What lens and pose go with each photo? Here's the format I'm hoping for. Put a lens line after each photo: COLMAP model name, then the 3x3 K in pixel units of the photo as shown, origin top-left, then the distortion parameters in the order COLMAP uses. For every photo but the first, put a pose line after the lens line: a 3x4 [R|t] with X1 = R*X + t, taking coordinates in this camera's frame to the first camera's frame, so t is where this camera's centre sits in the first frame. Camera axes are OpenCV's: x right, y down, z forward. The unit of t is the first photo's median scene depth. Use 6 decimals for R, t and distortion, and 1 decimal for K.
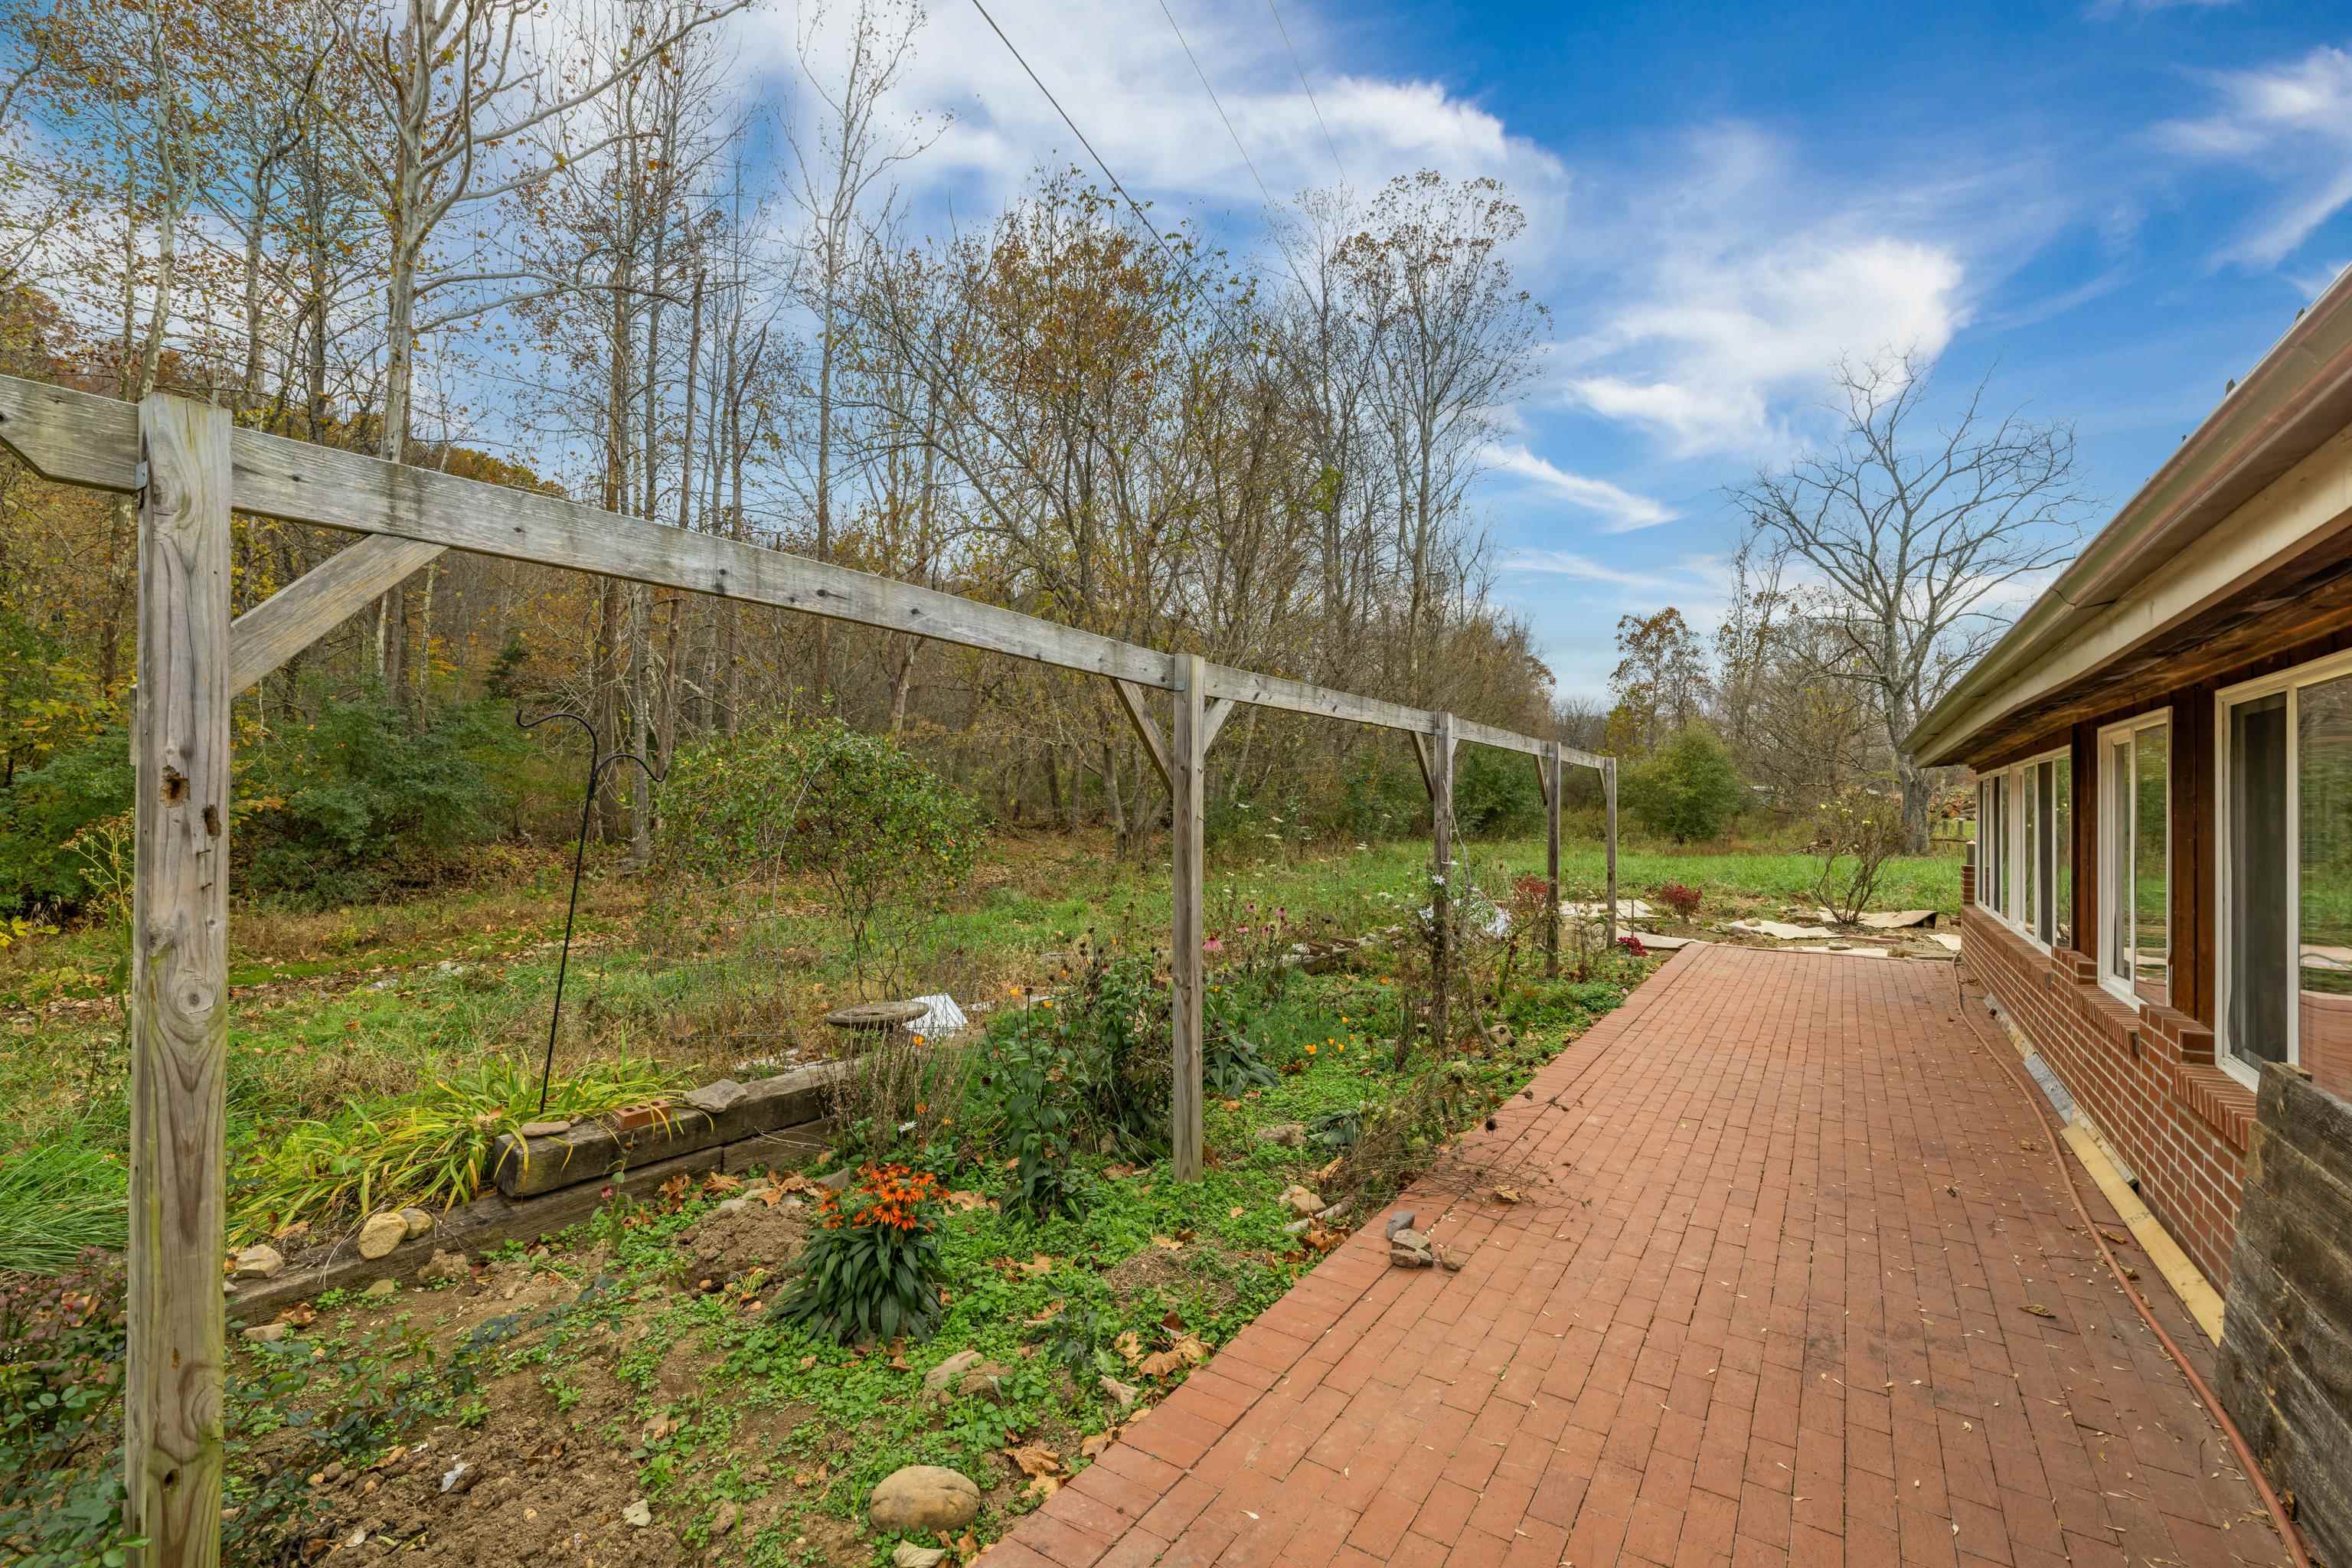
lens RADIAL K [[1021.3, 0, 1171.1], [0, 1021.3, 785.8], [0, 0, 1]] dist [0.006138, 0.000622]
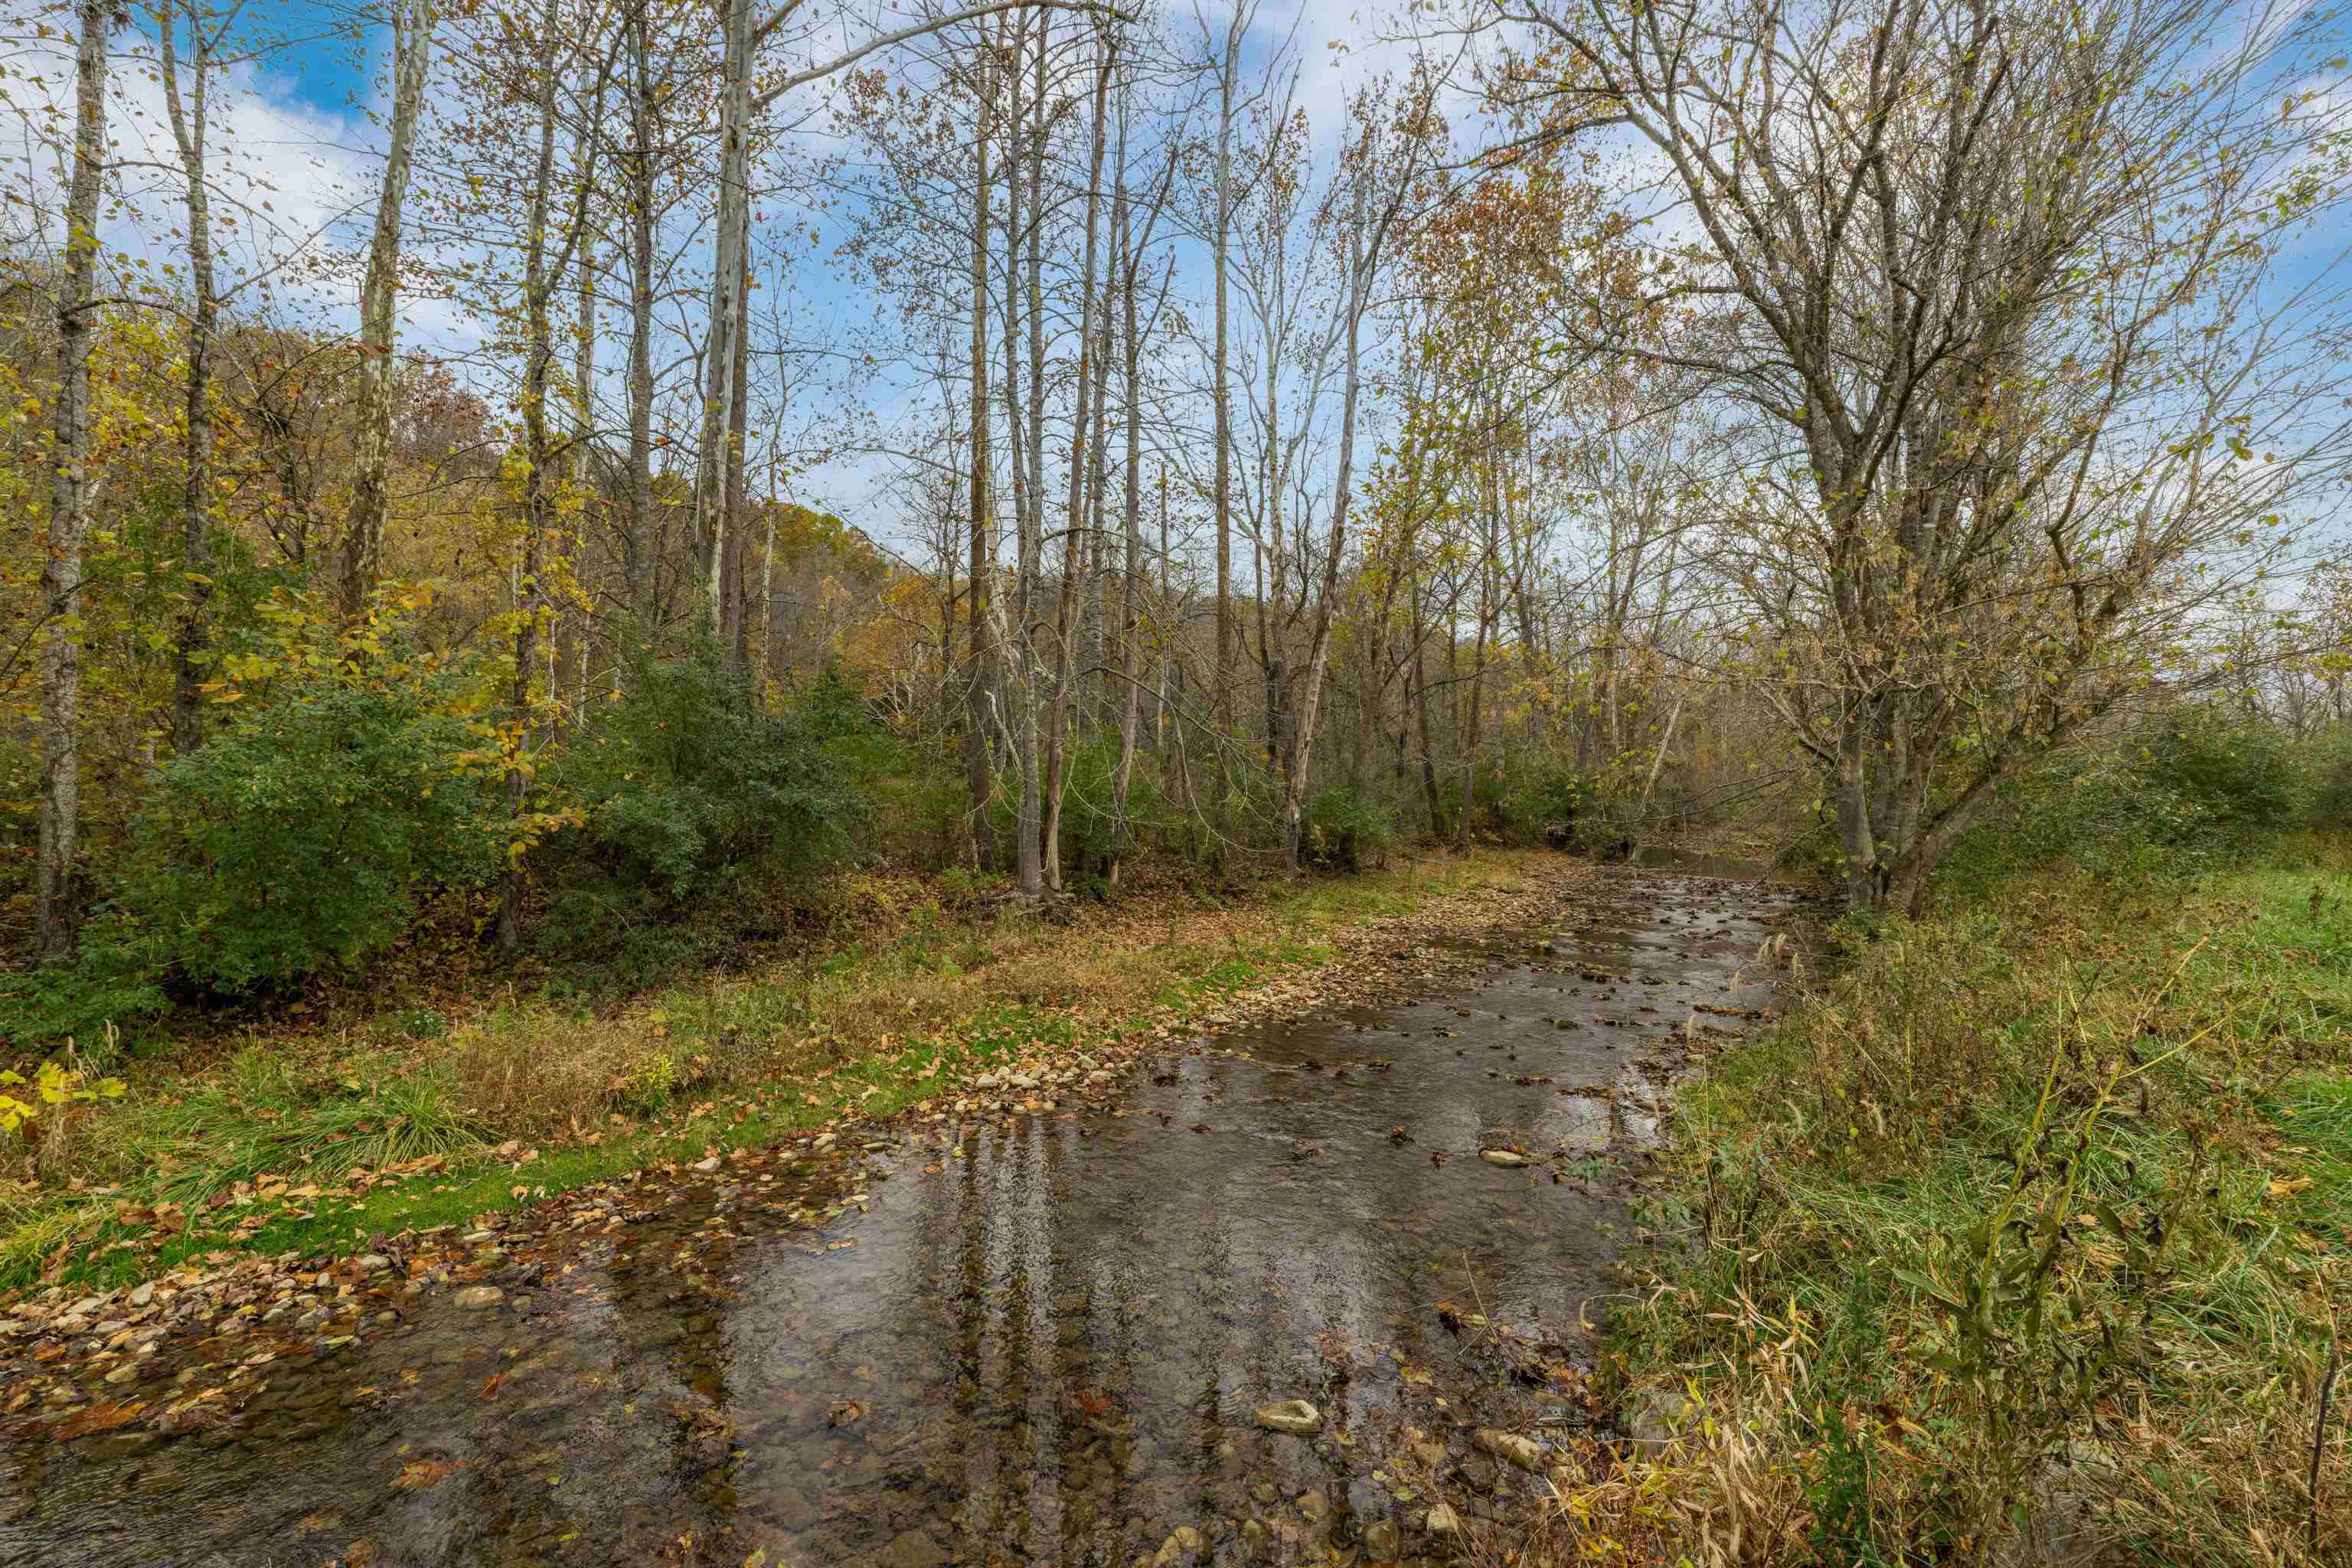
lens RADIAL K [[1021.3, 0, 1179.6], [0, 1021.3, 794.3], [0, 0, 1]] dist [0.006138, 0.000622]
pose [[0.971888, -0.011539, -0.235159, -0.326461], [0.010836, 0.999932, -0.004279, 0.007970], [0.235193, 0.001610, 0.971947, 0.430308]]
